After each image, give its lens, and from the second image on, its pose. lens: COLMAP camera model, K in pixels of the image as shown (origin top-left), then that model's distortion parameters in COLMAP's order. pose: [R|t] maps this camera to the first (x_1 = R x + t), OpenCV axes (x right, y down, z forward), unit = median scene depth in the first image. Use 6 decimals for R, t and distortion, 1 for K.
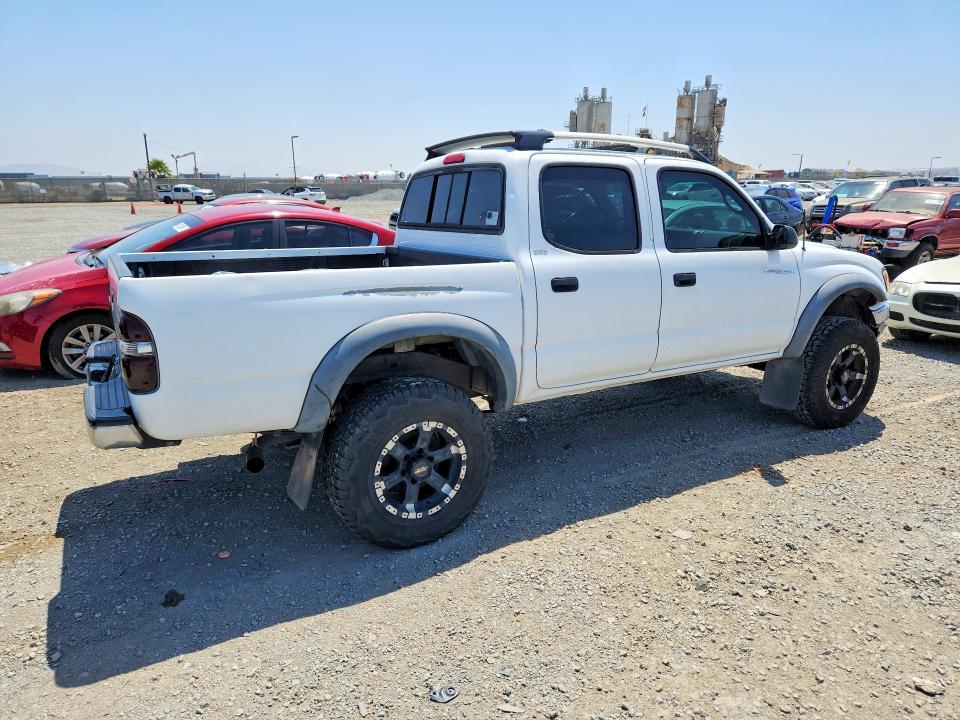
lens RADIAL K [[767.7, 0, 480.0], [0, 767.7, 360.0], [0, 0, 1]] dist [0.026661, -0.002391]
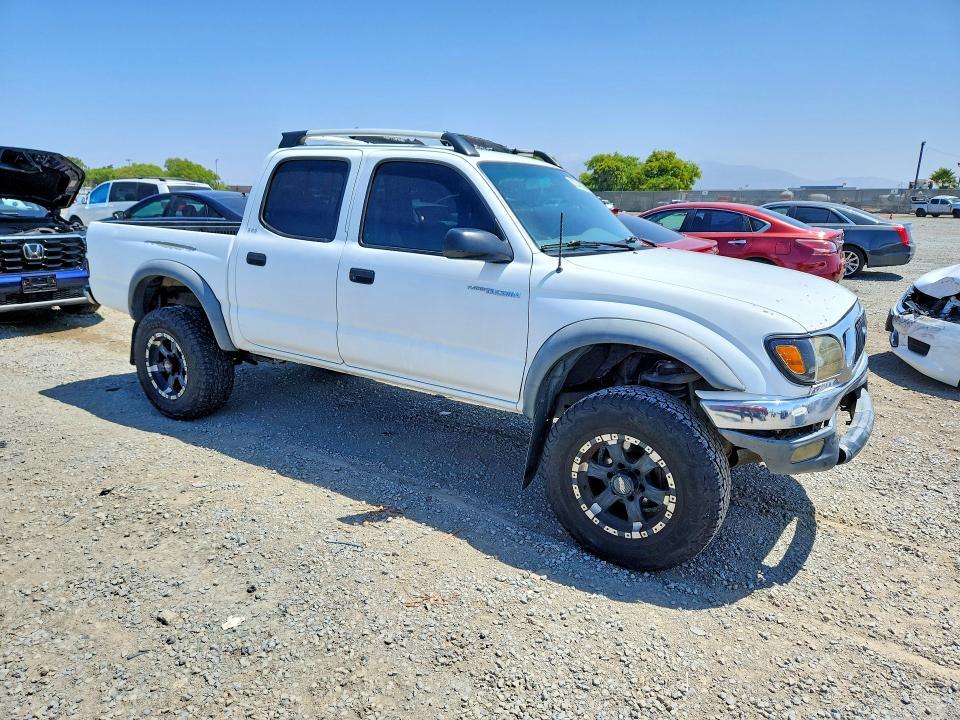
lens RADIAL K [[767.7, 0, 480.0], [0, 767.7, 360.0], [0, 0, 1]] dist [0.026661, -0.002391]
pose [[0.329673, 0.203931, -0.921807, 1.059439], [-0.224070, 0.965395, 0.133439, -0.142615], [0.917120, 0.162558, 0.363960, 0.697797]]
